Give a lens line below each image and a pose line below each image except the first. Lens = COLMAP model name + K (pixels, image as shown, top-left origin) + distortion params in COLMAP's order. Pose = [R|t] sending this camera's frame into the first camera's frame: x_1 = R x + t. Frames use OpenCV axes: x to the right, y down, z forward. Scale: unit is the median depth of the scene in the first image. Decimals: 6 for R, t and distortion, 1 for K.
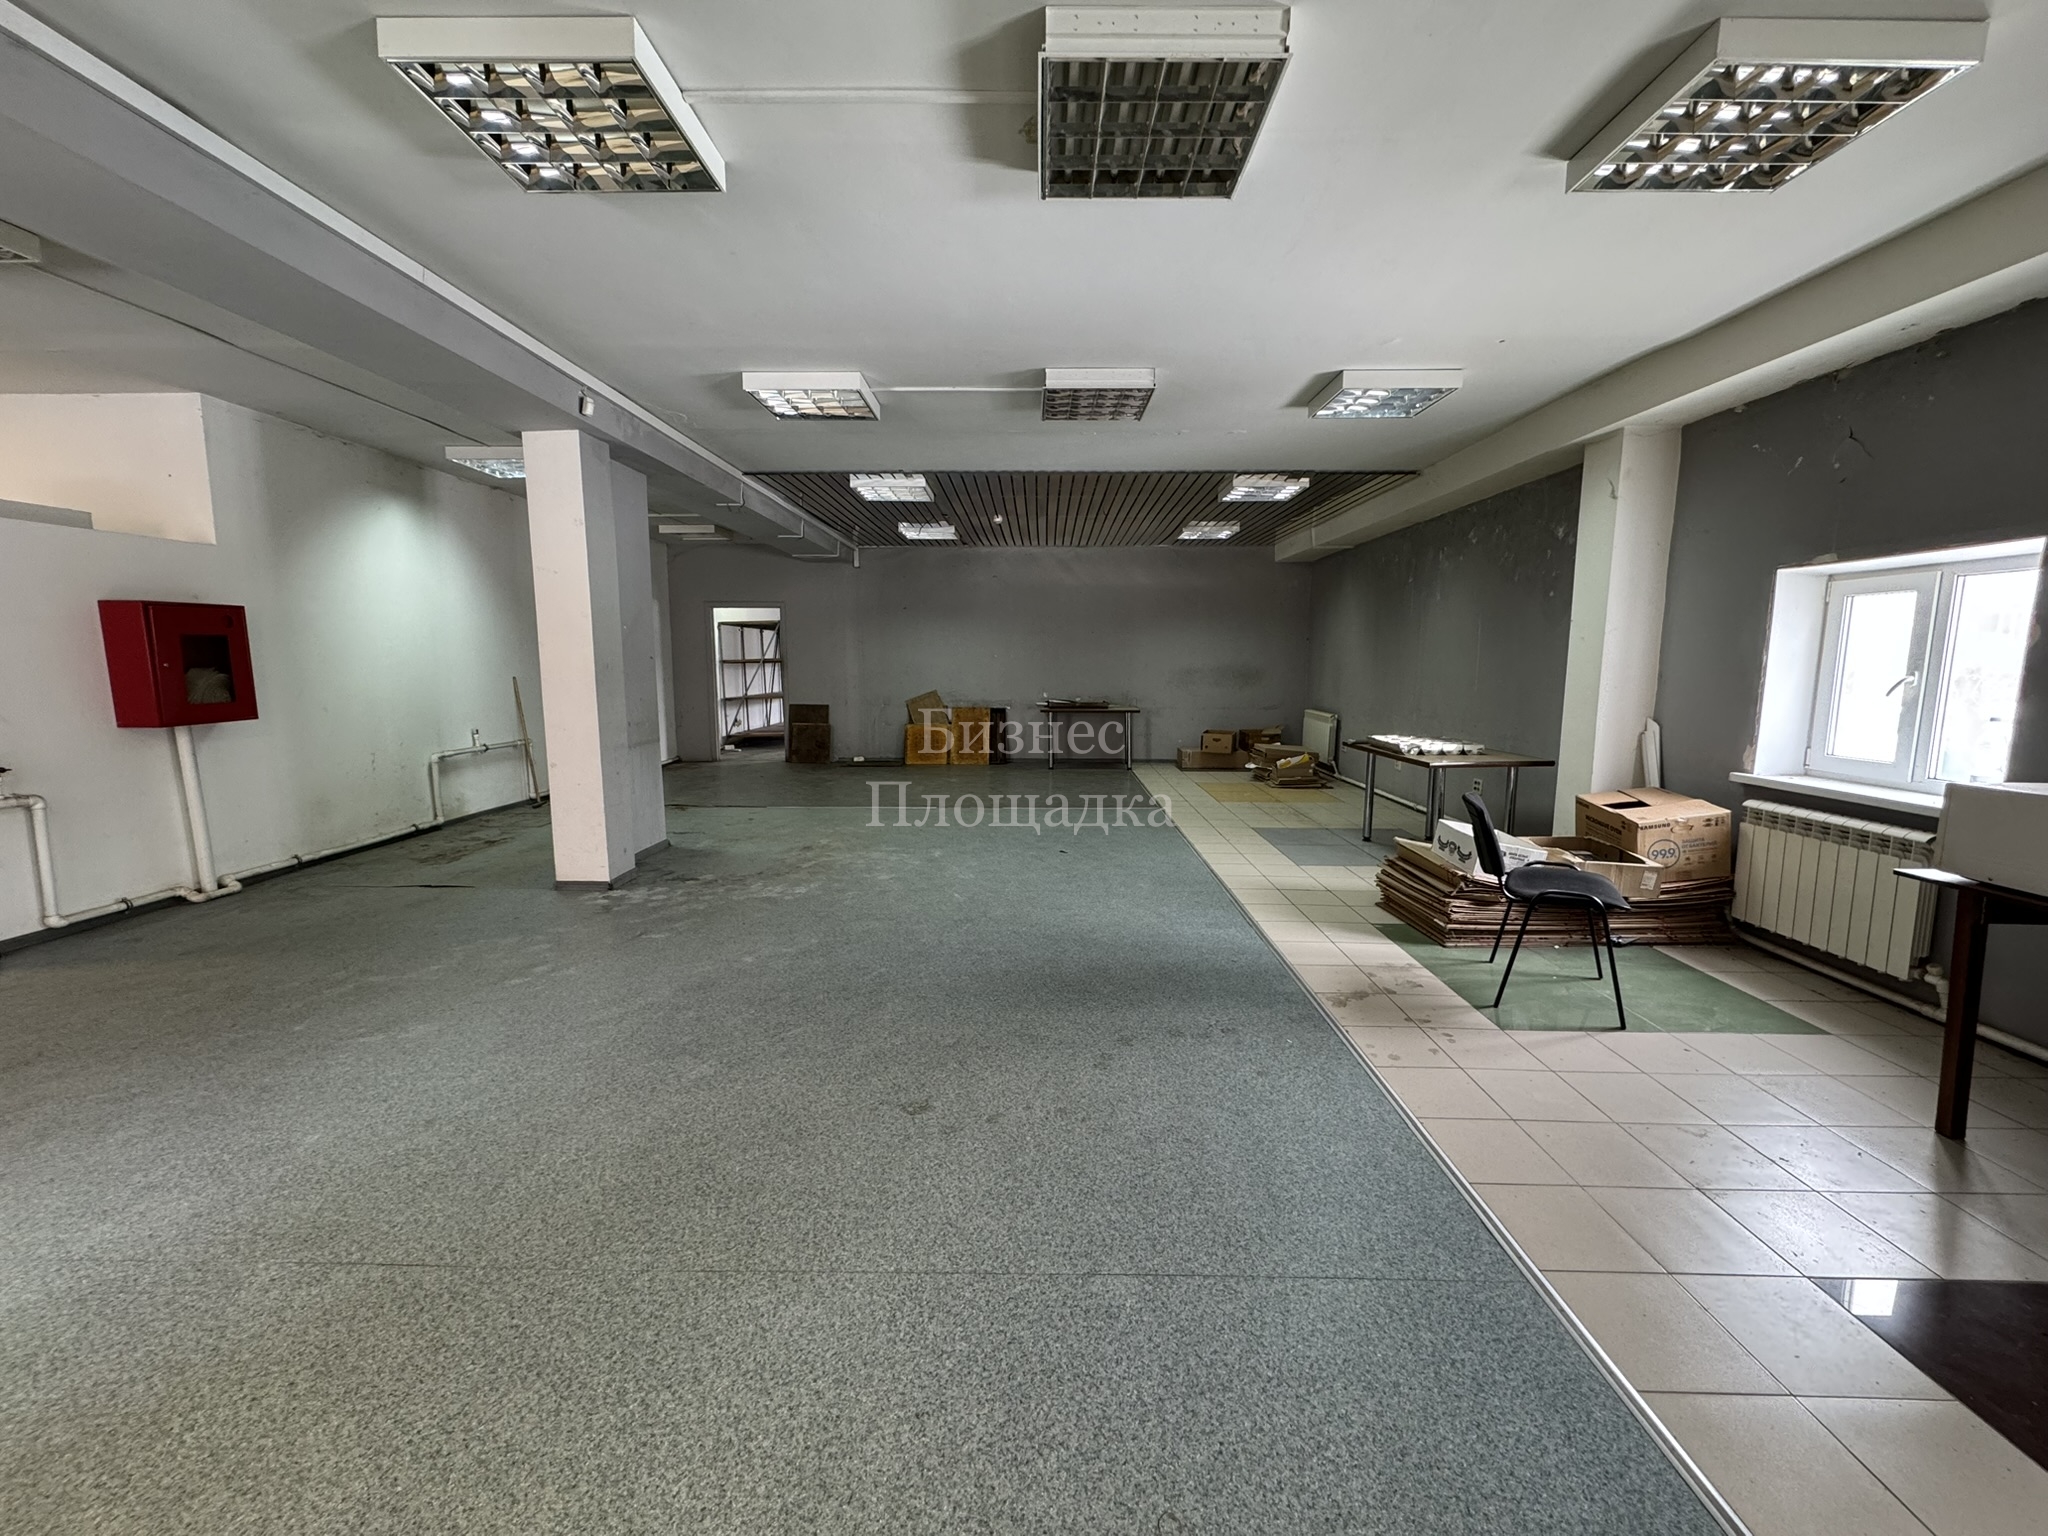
lens RADIAL K [[812.1, 0, 1026.9], [0, 812.1, 763.5], [0, 0, 1]] dist [-0.003426, 0.000536]
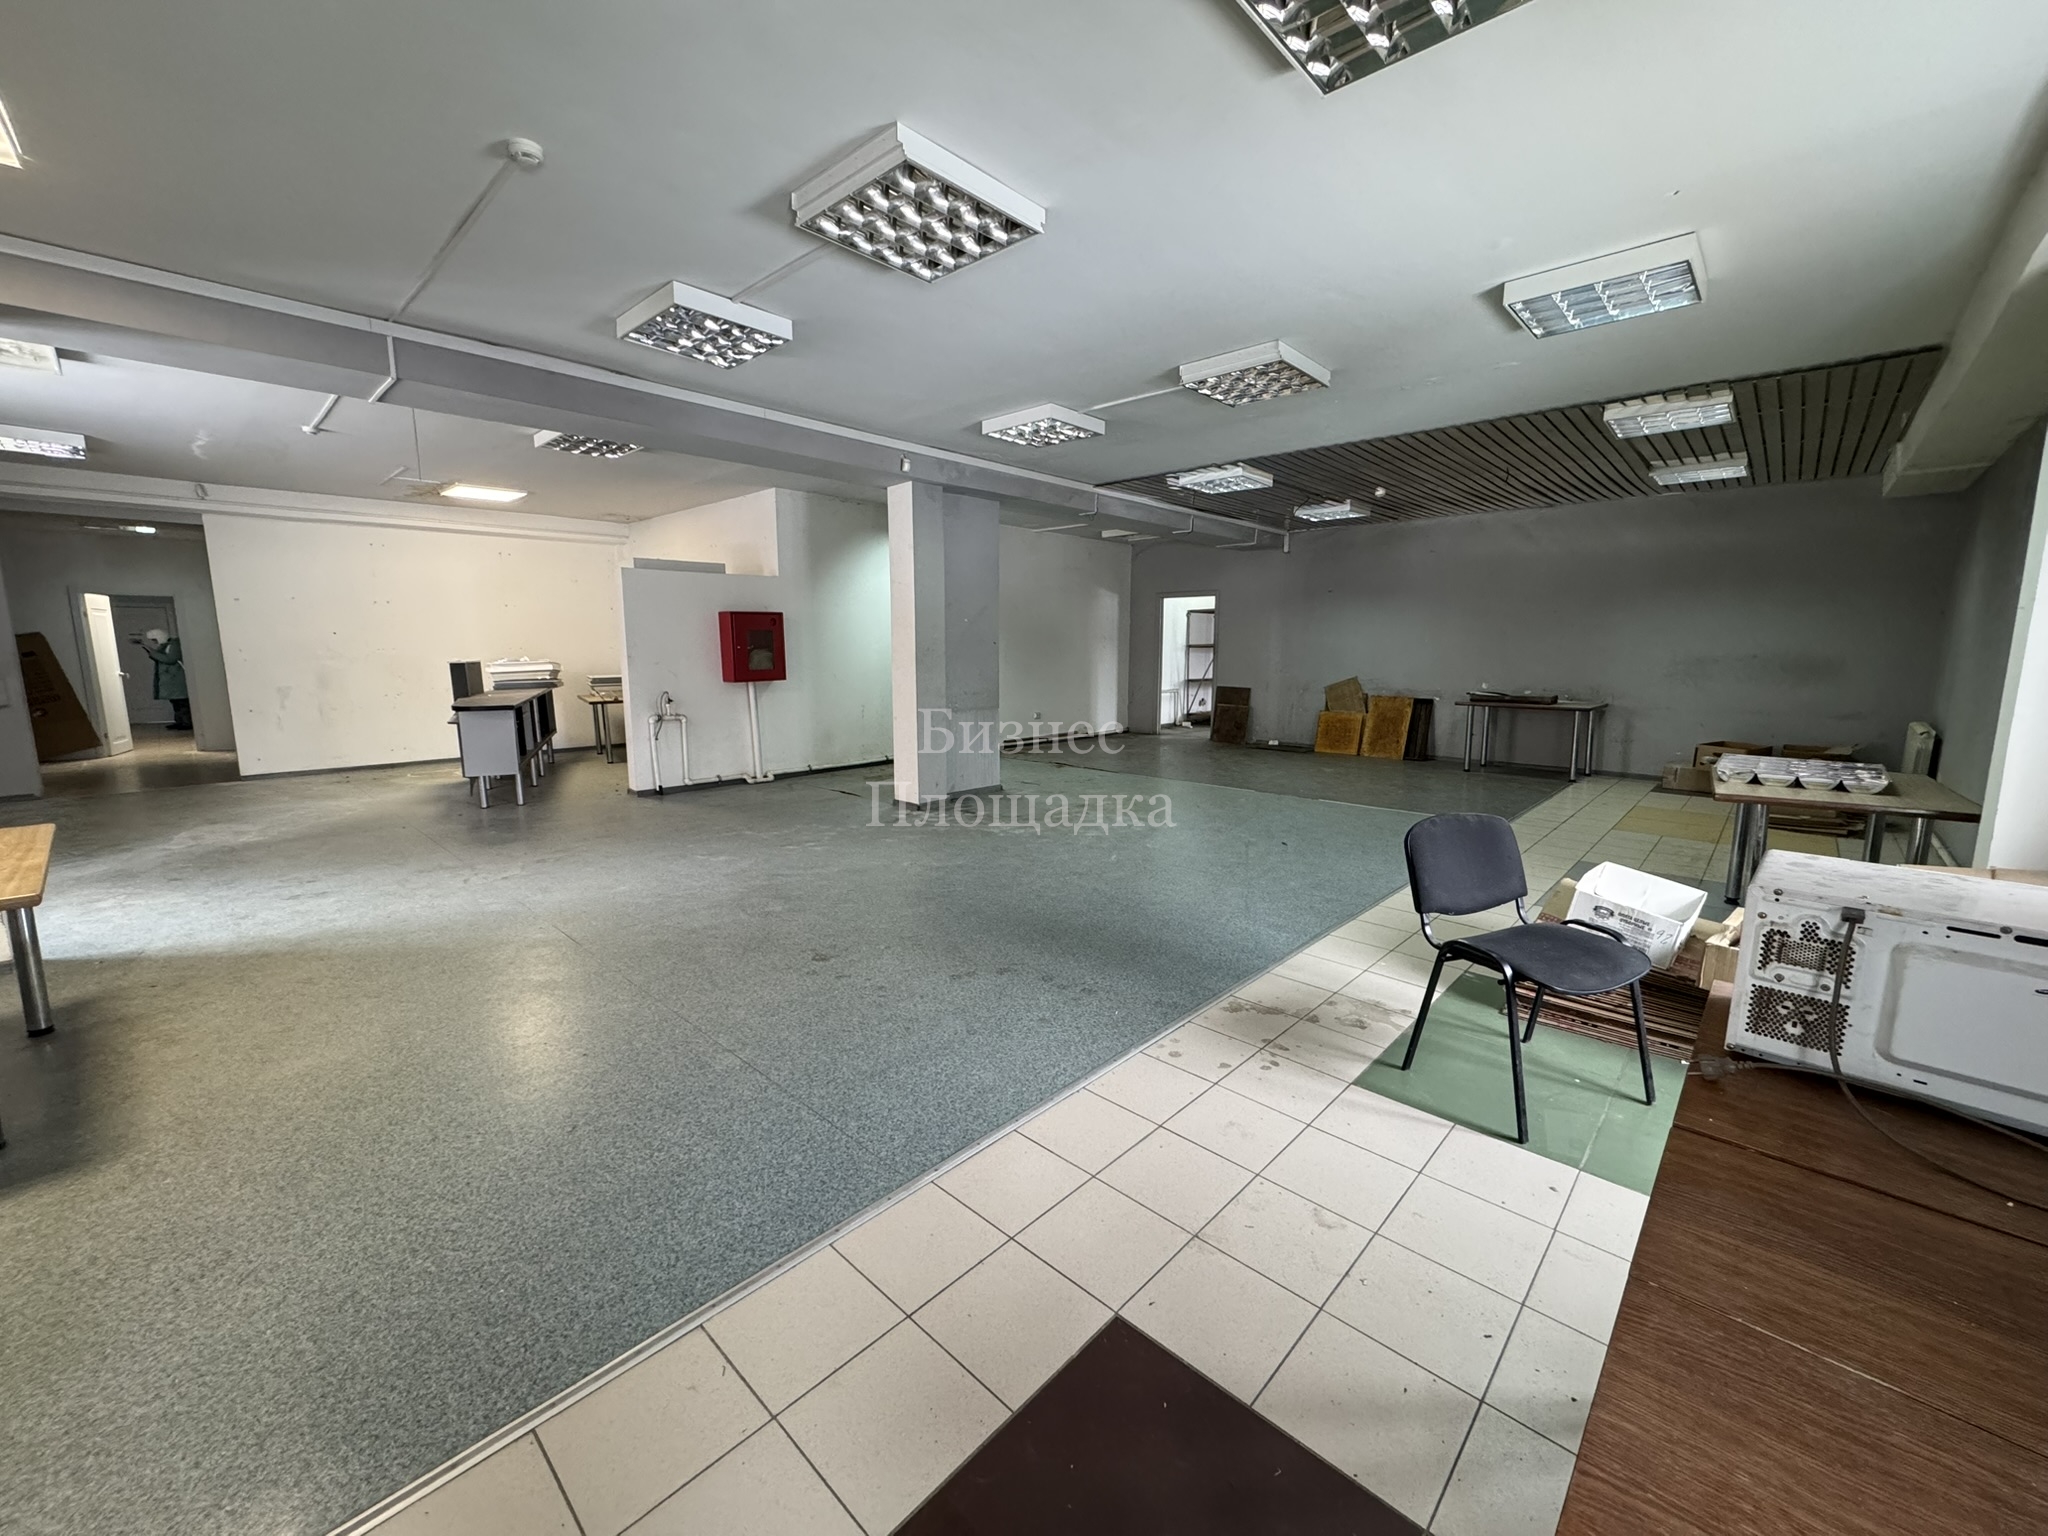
lens RADIAL K [[812.1, 0, 1026.0], [0, 812.1, 764.8], [0, 0, 1]] dist [-0.003426, 0.000536]
pose [[0.740072, 0.098880, -0.665219, 0.569497], [-0.085511, 0.994939, 0.052758, -0.012027], [0.667069, 0.017838, 0.744782, 0.089821]]
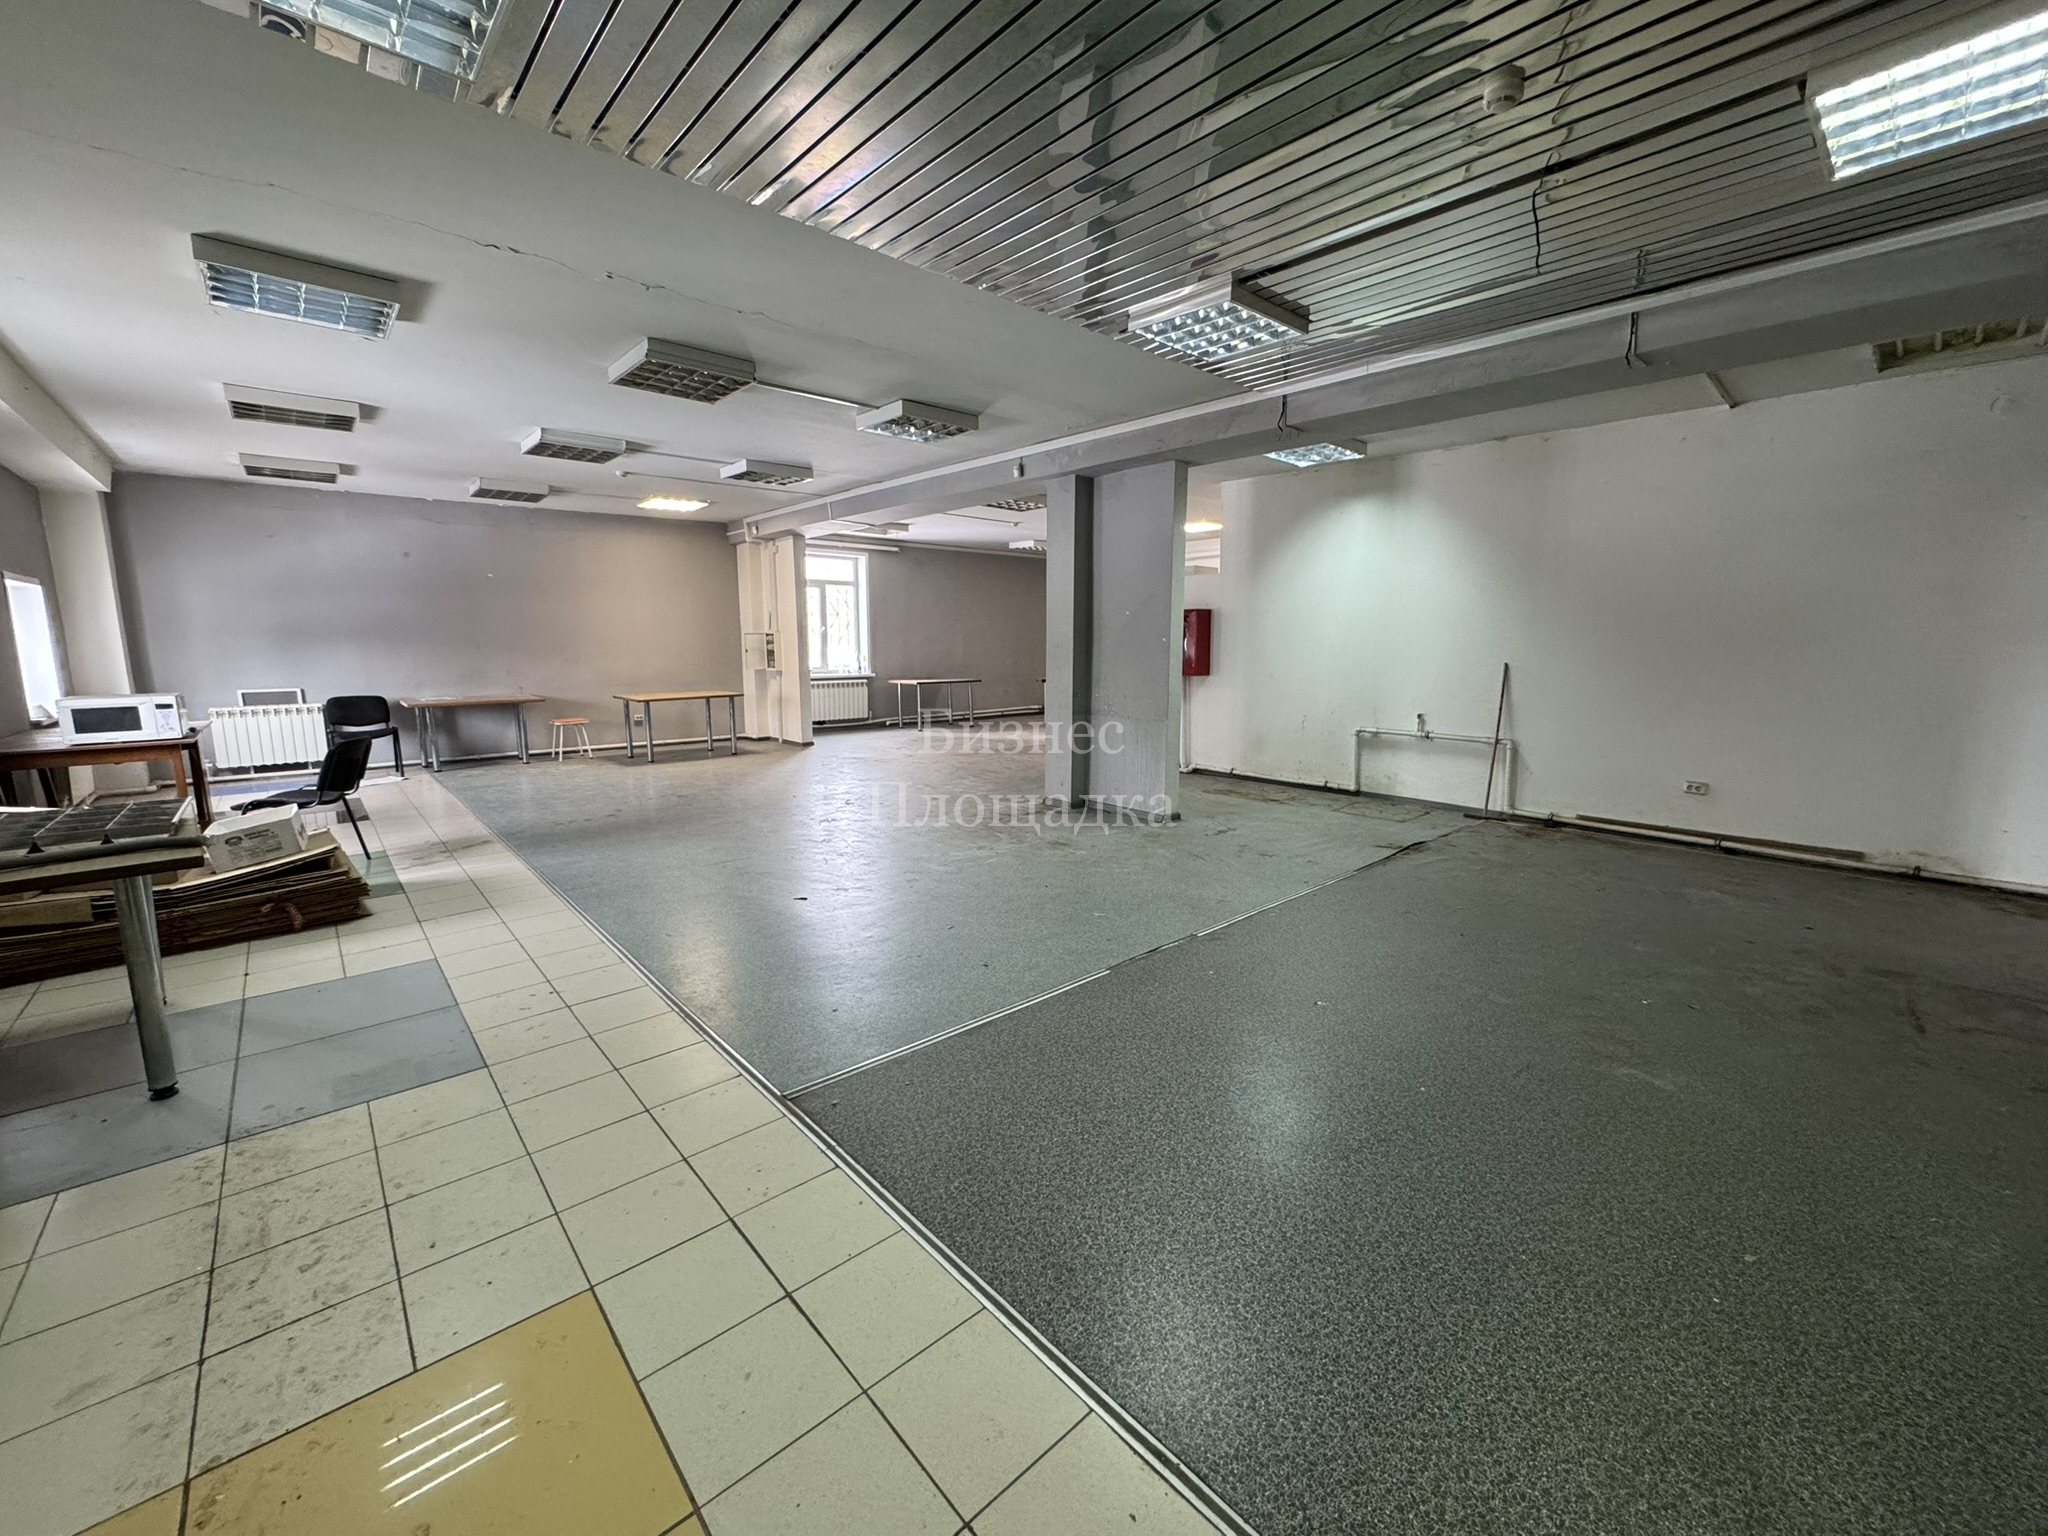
lens RADIAL K [[812.1, 0, 1020.0], [0, 812.1, 757.6], [0, 0, 1]] dist [-0.003426, 0.000536]
pose [[-0.731220, 0.094207, -0.675605, 0.490723], [-0.090640, 0.968217, 0.233110, -0.259846], [0.676092, 0.231692, -0.699441, 2.045654]]
